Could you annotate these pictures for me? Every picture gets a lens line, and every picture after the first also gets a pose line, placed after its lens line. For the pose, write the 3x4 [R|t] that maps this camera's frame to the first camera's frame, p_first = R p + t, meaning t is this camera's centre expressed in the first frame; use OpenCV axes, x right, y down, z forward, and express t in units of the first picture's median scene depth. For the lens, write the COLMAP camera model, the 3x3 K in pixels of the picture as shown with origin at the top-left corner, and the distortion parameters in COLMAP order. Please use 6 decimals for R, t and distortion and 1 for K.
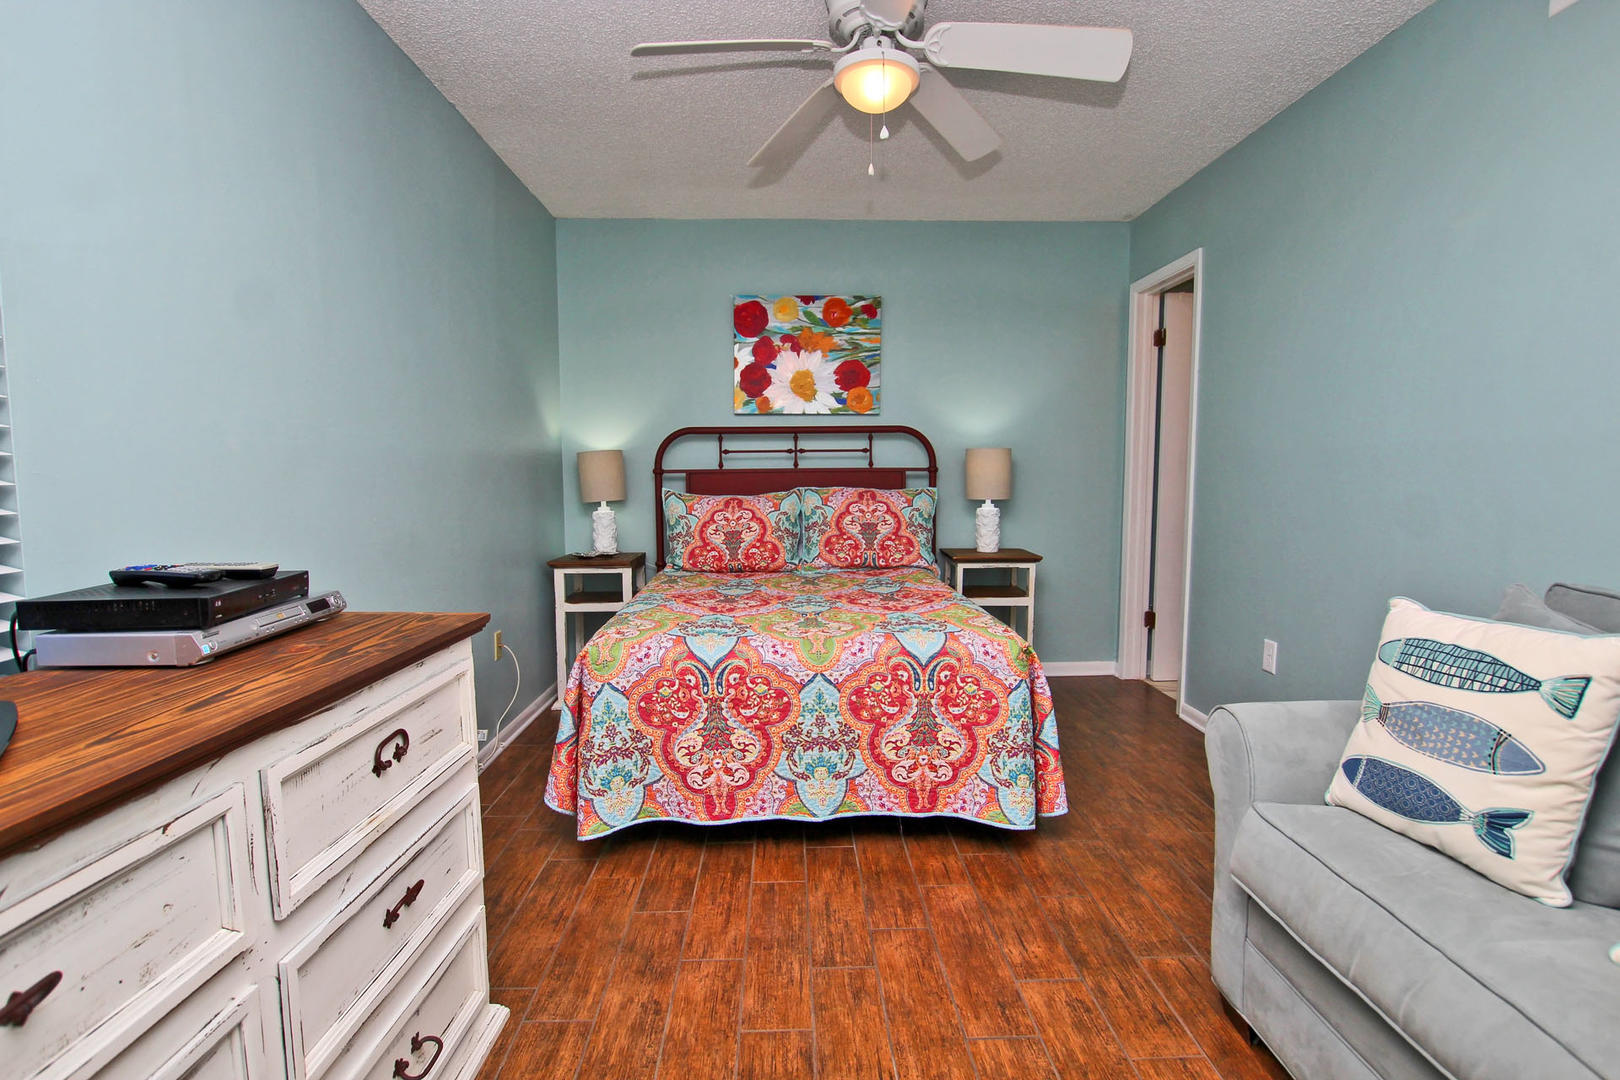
lens RADIAL K [[627.0, 0, 810.0], [0, 627.0, 540.0], [0, 0, 1]] dist [-0.000283, -0.000036]
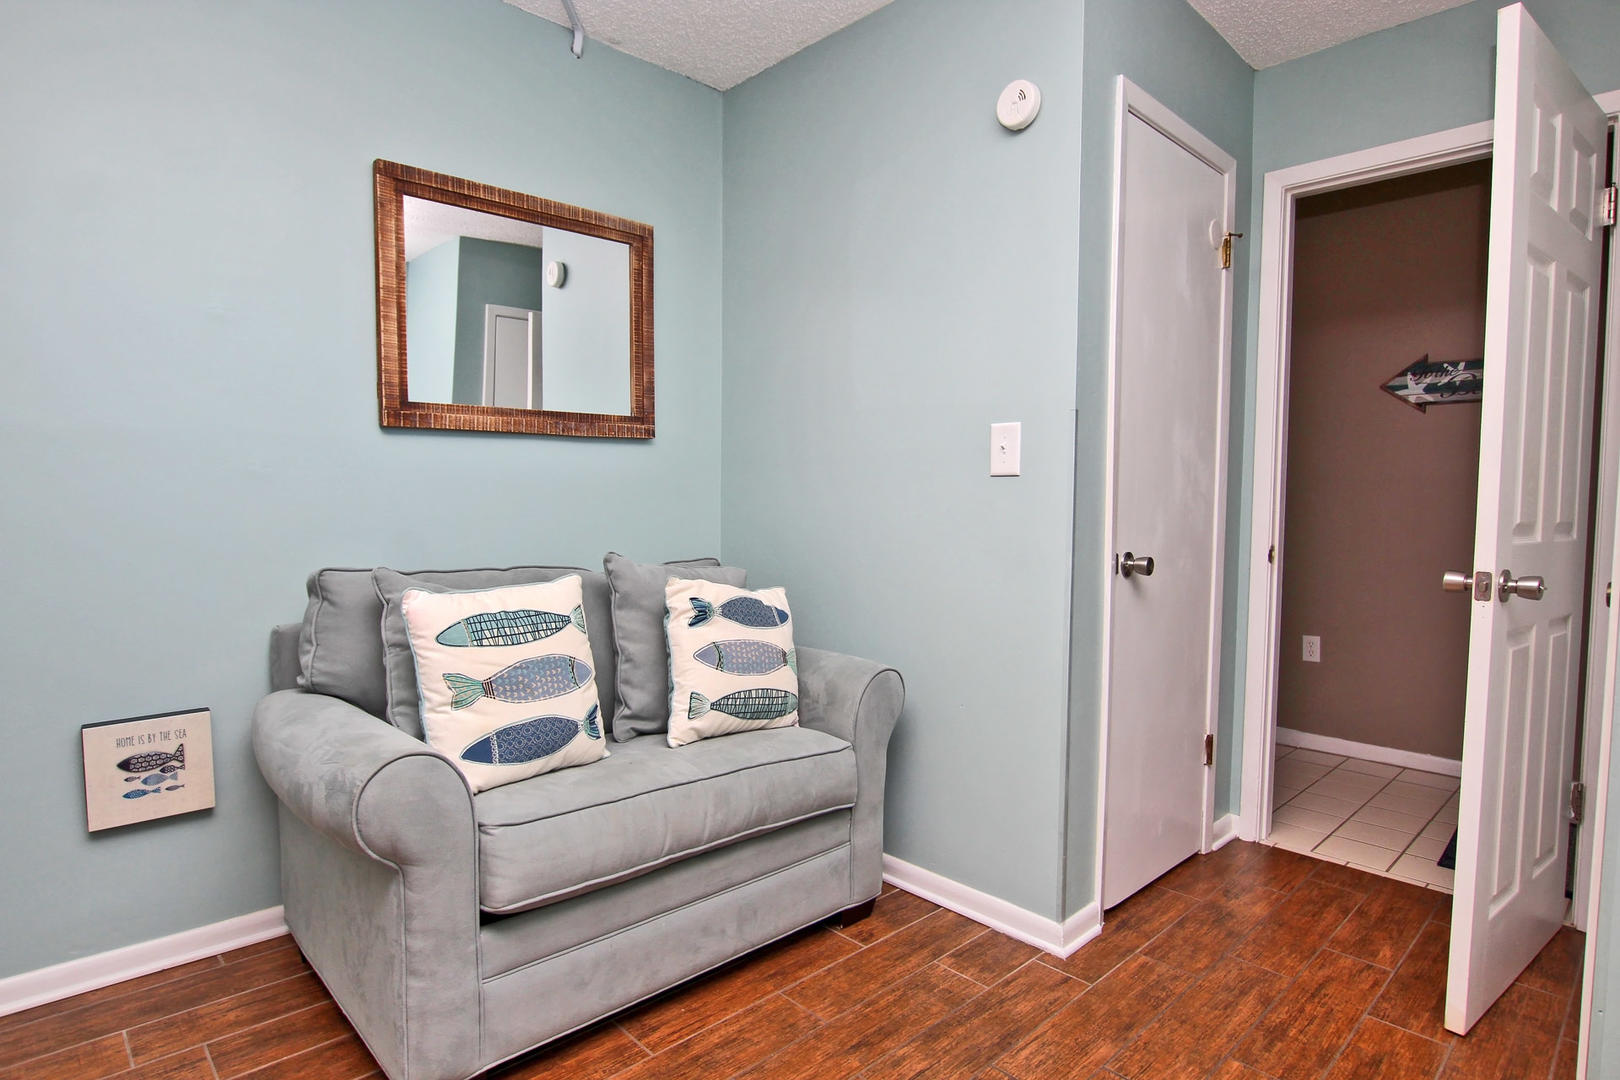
lens RADIAL K [[869.2, 0, 810.0], [0, 869.2, 540.0], [0, 0, 1]] dist [-0.024961, 0.000285]
pose [[-0.665109, -0.042446, 0.745539, -0.579944], [0.045774, 0.994188, 0.097438, -0.100685], [-0.745342, 0.098933, -0.659301, 1.639472]]
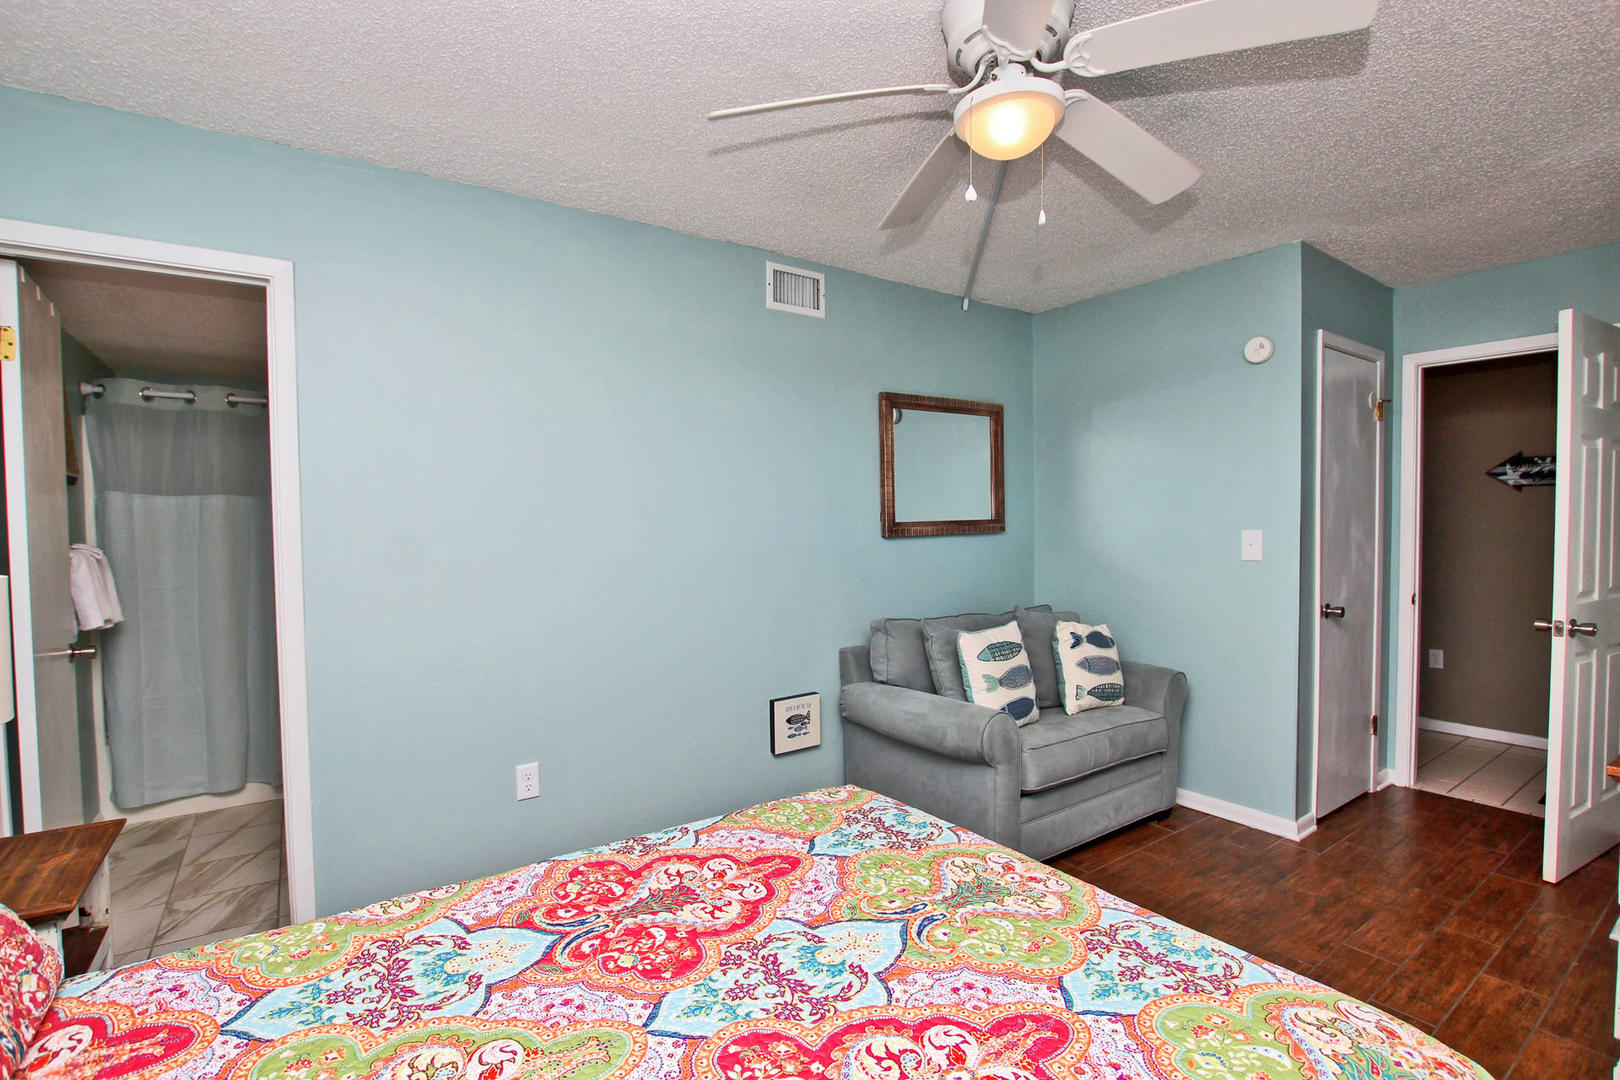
lens RADIAL K [[750.0, 0, 811.5], [0, 750.0, 543.5], [0, 0, 1]] dist [-0.034616, 0.003852]
pose [[-0.542769, -0.017290, 0.839704, -0.901488], [0.073886, 0.994929, 0.068245, -0.430301], [-0.836626, 0.099083, -0.538739, 3.016878]]
